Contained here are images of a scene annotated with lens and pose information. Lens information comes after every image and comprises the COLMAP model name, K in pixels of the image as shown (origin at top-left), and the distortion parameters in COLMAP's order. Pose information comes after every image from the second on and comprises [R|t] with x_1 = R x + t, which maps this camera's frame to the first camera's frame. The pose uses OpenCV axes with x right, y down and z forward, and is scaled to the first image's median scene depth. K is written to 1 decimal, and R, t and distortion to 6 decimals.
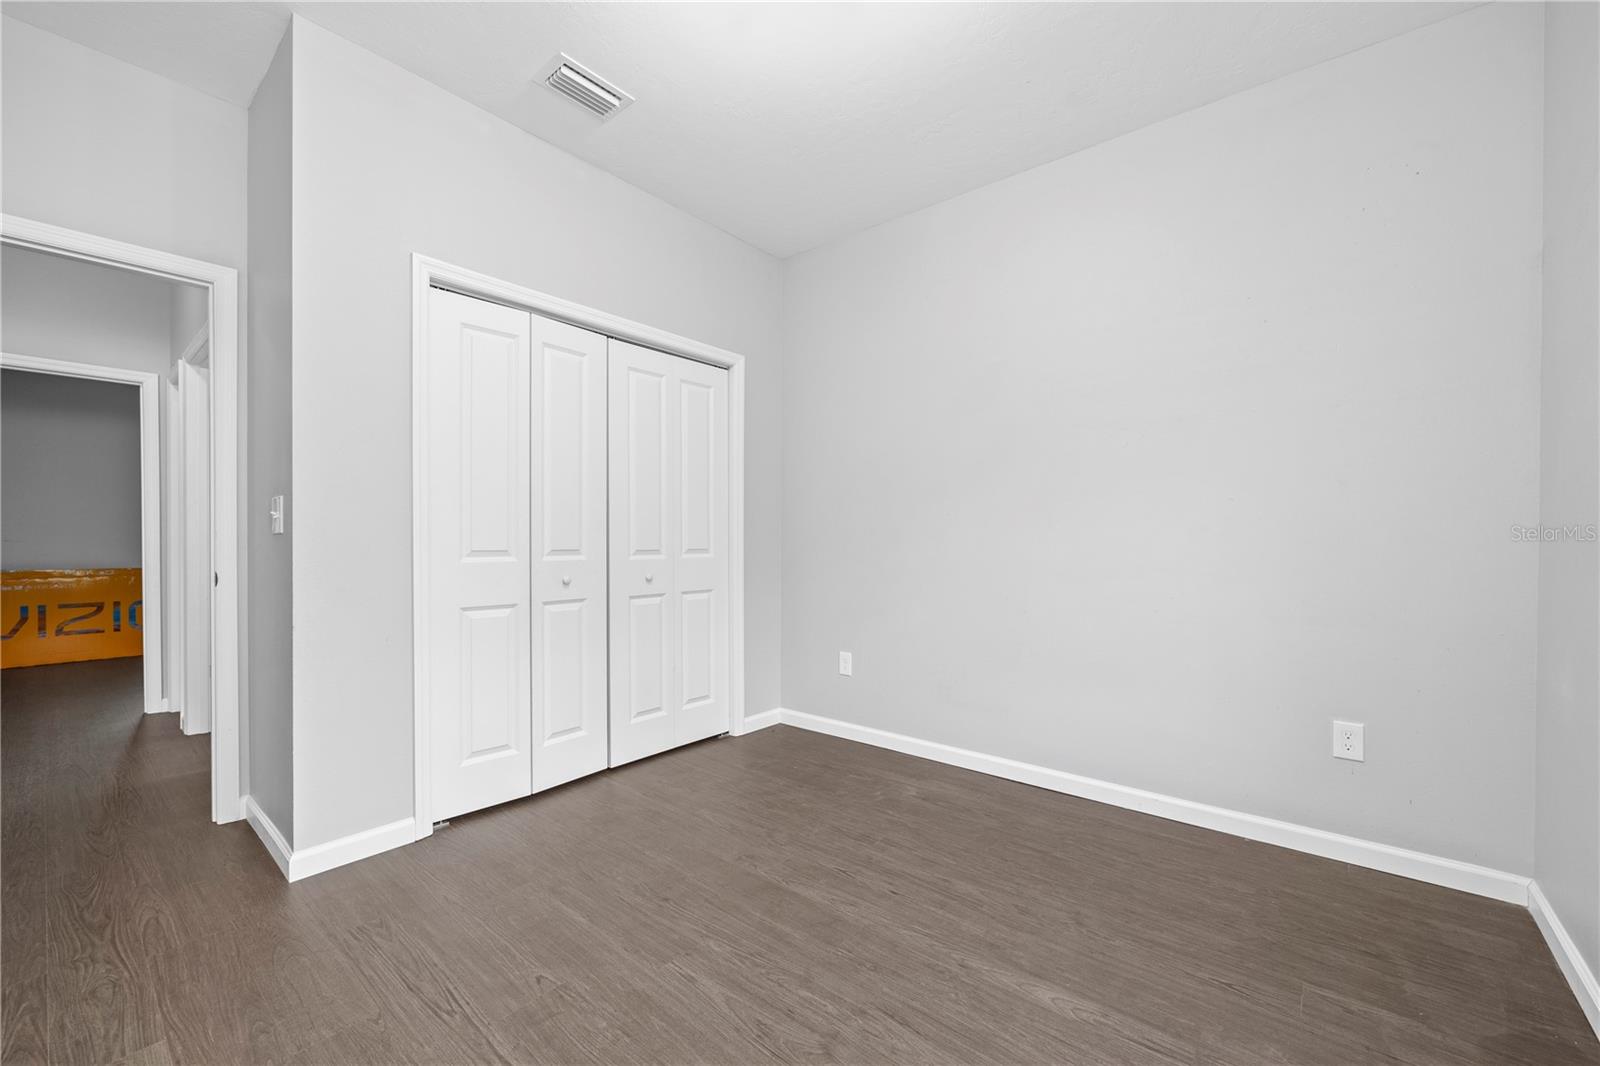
lens RADIAL K [[631.7, 0, 809.8], [0, 631.7, 540.2], [0, 0, 1]] dist [0.001636, 0.000005]
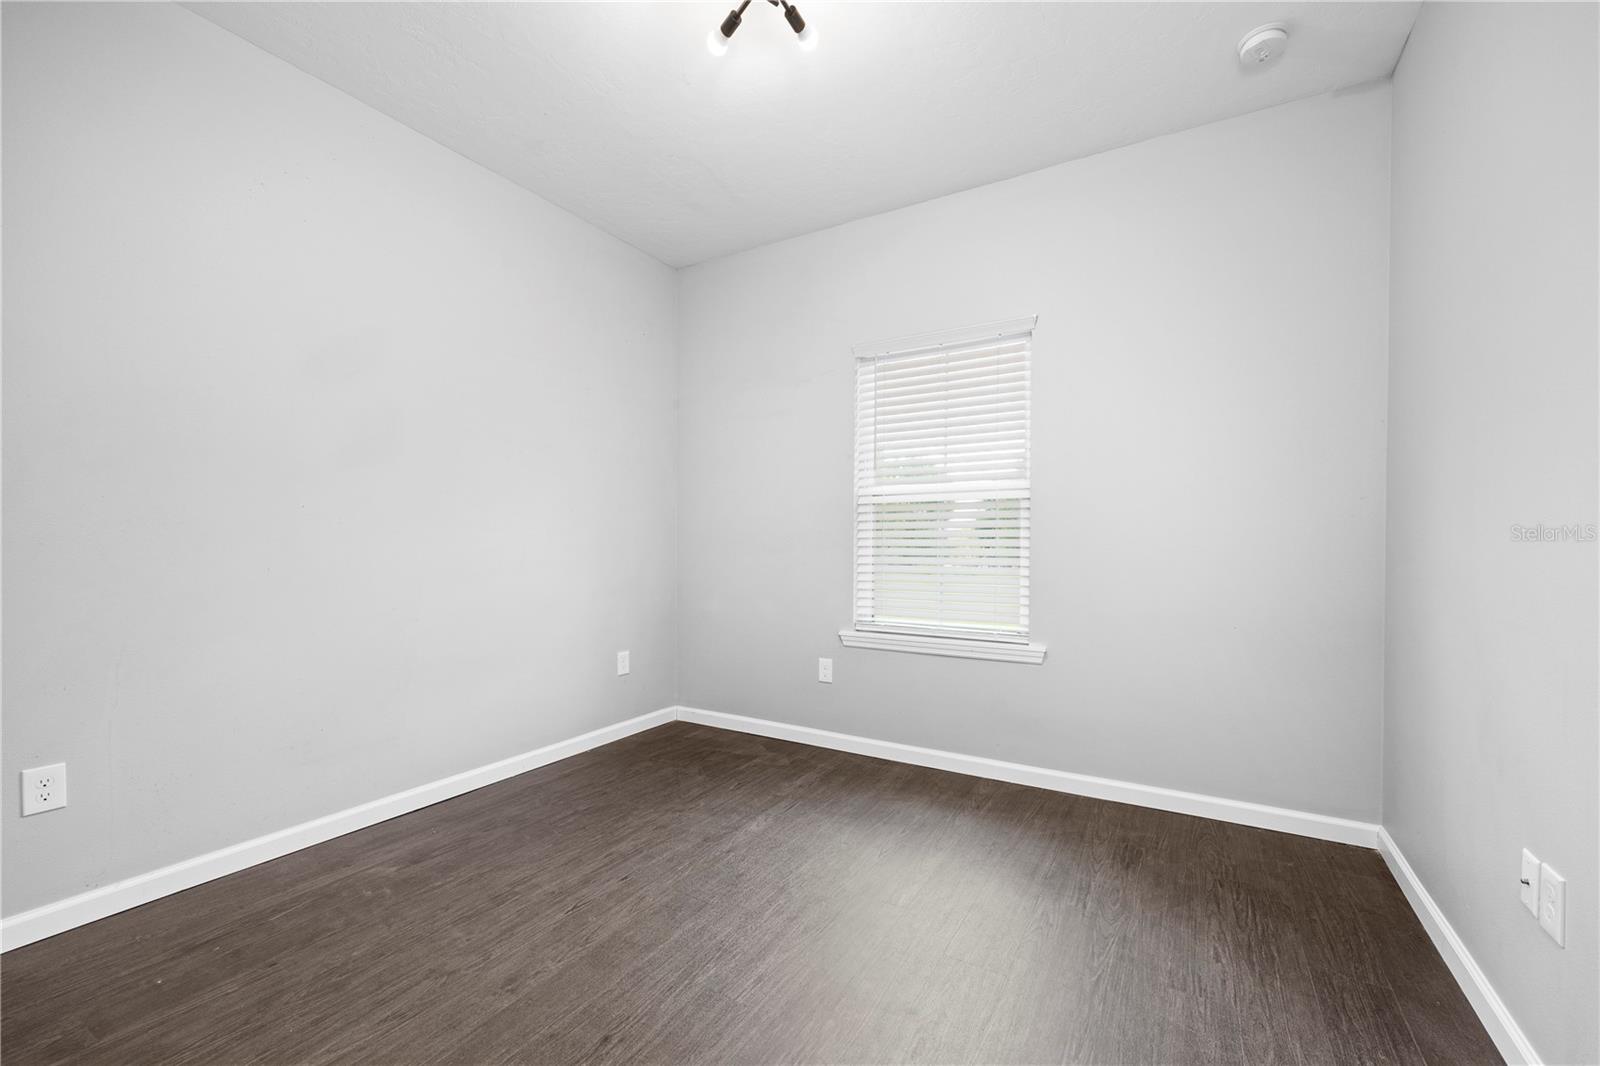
lens RADIAL K [[631.7, 0, 809.8], [0, 631.7, 540.2], [0, 0, 1]] dist [0.001636, 0.000005]
pose [[-0.140101, 0.003977, 0.990129, -0.853483], [0.003298, 0.999988, -0.003550, 0.005568], [-0.990132, 0.002768, -0.140112, 0.764679]]
